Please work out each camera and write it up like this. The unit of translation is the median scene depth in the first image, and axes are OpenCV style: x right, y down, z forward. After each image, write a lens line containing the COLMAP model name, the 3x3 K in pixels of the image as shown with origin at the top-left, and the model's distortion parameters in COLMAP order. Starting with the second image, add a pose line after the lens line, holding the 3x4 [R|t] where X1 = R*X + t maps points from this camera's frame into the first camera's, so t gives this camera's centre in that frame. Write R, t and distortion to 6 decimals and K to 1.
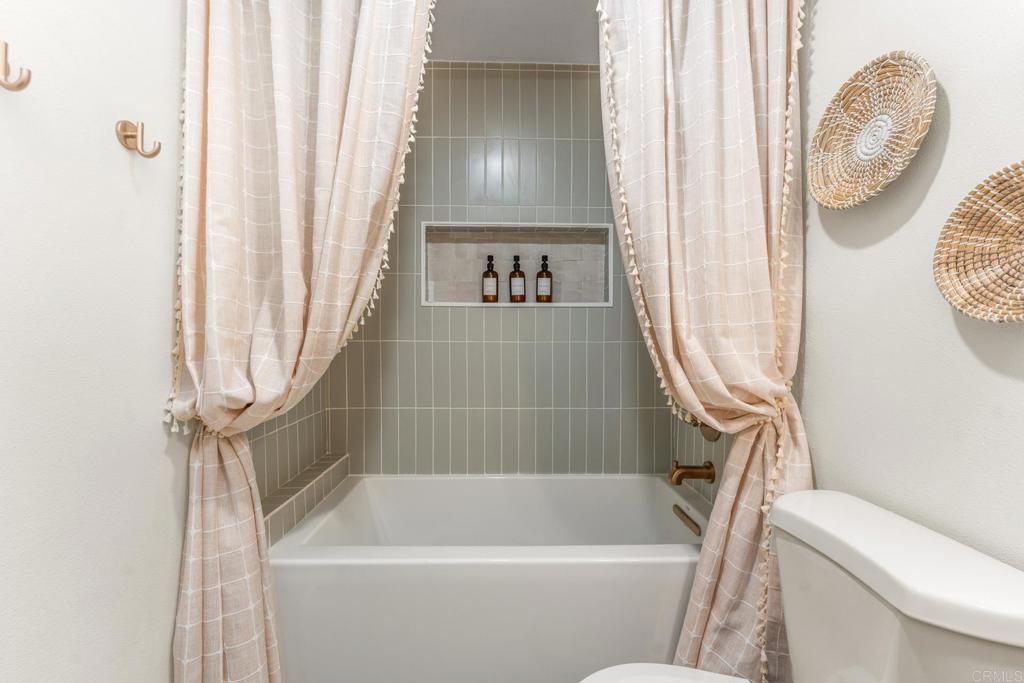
lens RADIAL K [[429.8, 0, 508.7], [0, 429.8, 346.2], [0, 0, 1]] dist [-0.003218, -0.000773]
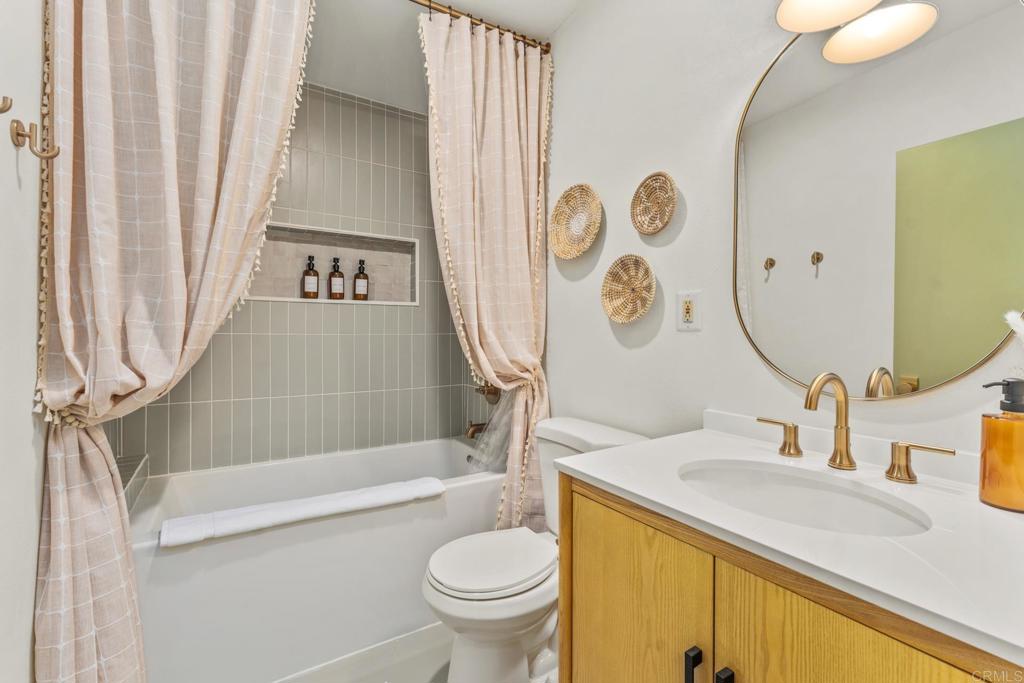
lens RADIAL K [[481.9, 0, 516.8], [0, 481.9, 327.3], [0, 0, 1]] dist [0.029785, -0.000014]
pose [[0.848225, 0.006949, 0.529591, -0.393626], [0.008459, 0.999609, -0.026665, 0.014577], [-0.529569, 0.027098, 0.847834, -0.510526]]
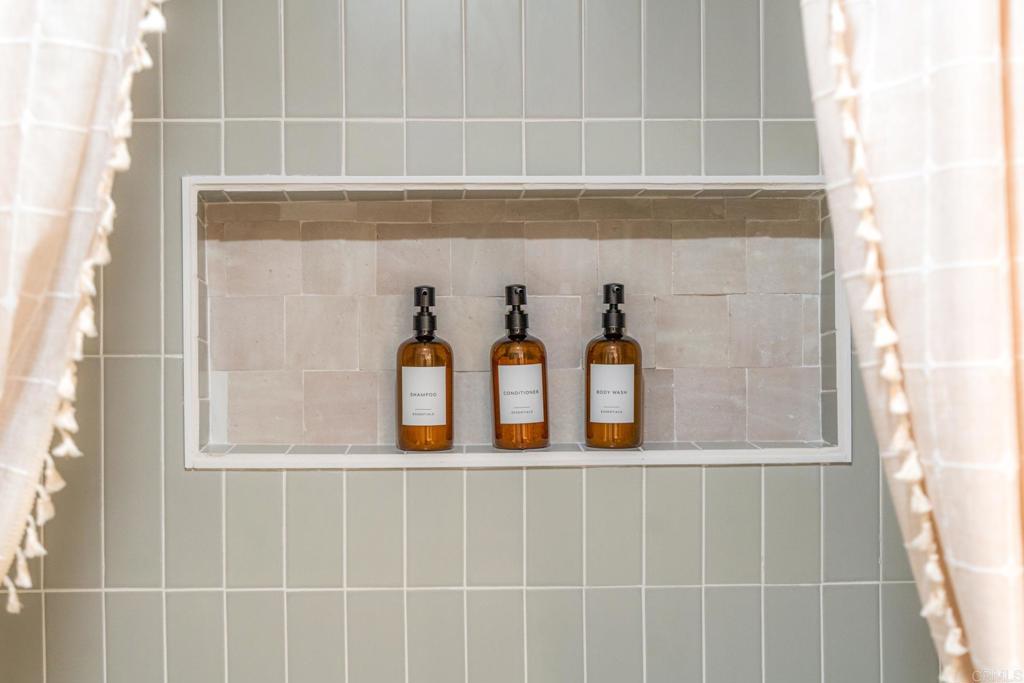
lens RADIAL K [[1577.6, 0, 512.0], [0, 1577.6, 341.5], [0, 0, 1]] dist [-0.047888, -0.137817]
pose [[0.999926, -0.008569, 0.008624, 0.010298], [0.008740, 0.999763, -0.019922, -0.239544], [-0.008451, 0.019996, 0.999764, -0.081769]]
